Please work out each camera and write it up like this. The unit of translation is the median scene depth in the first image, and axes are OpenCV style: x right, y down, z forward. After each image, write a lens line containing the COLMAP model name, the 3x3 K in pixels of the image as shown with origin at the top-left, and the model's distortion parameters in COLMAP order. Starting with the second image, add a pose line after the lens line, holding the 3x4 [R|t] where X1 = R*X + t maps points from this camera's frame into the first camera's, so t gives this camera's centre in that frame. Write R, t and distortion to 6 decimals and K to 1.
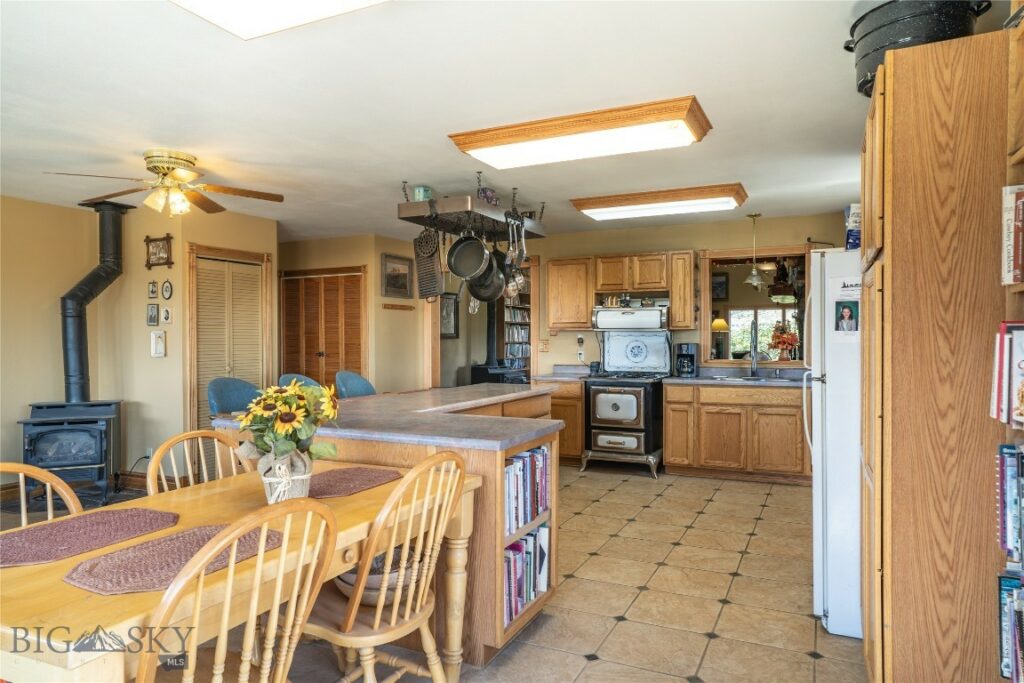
lens RADIAL K [[662.5, 0, 512.0], [0, 662.5, 341.5], [0, 0, 1]] dist [-0.008958, 0.000582]
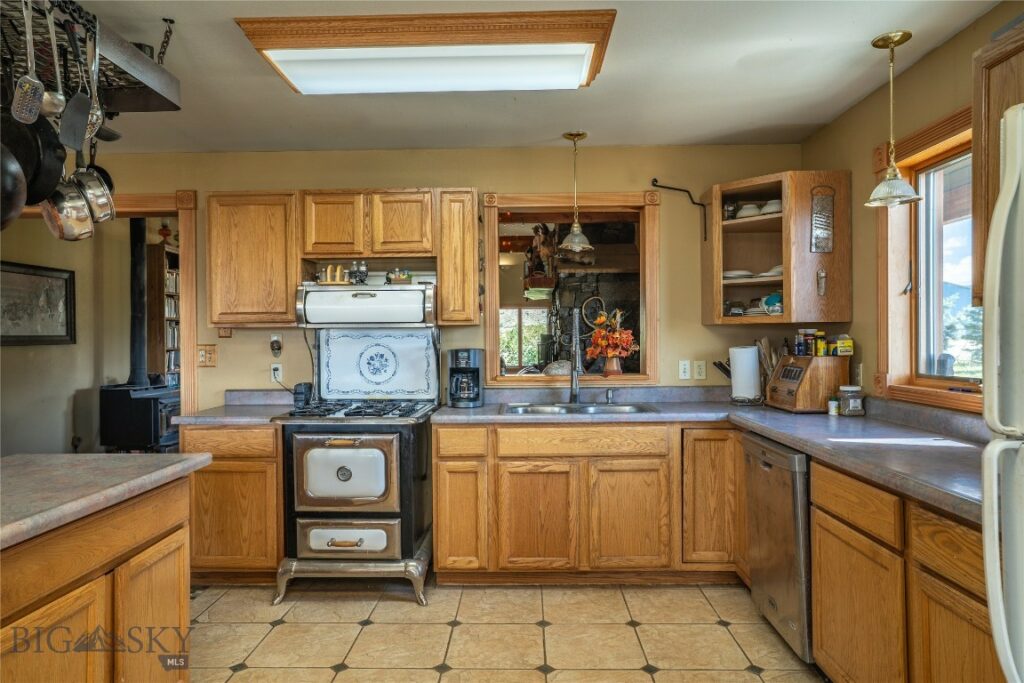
lens RADIAL K [[662.5, 0, 512.0], [0, 662.5, 341.5], [0, 0, 1]] dist [-0.008958, 0.000582]
pose [[0.911117, -0.008006, 0.412071, 0.061381], [0.009496, 0.999954, -0.001567, -0.002552], [-0.412039, 0.005341, 0.911150, 0.456850]]
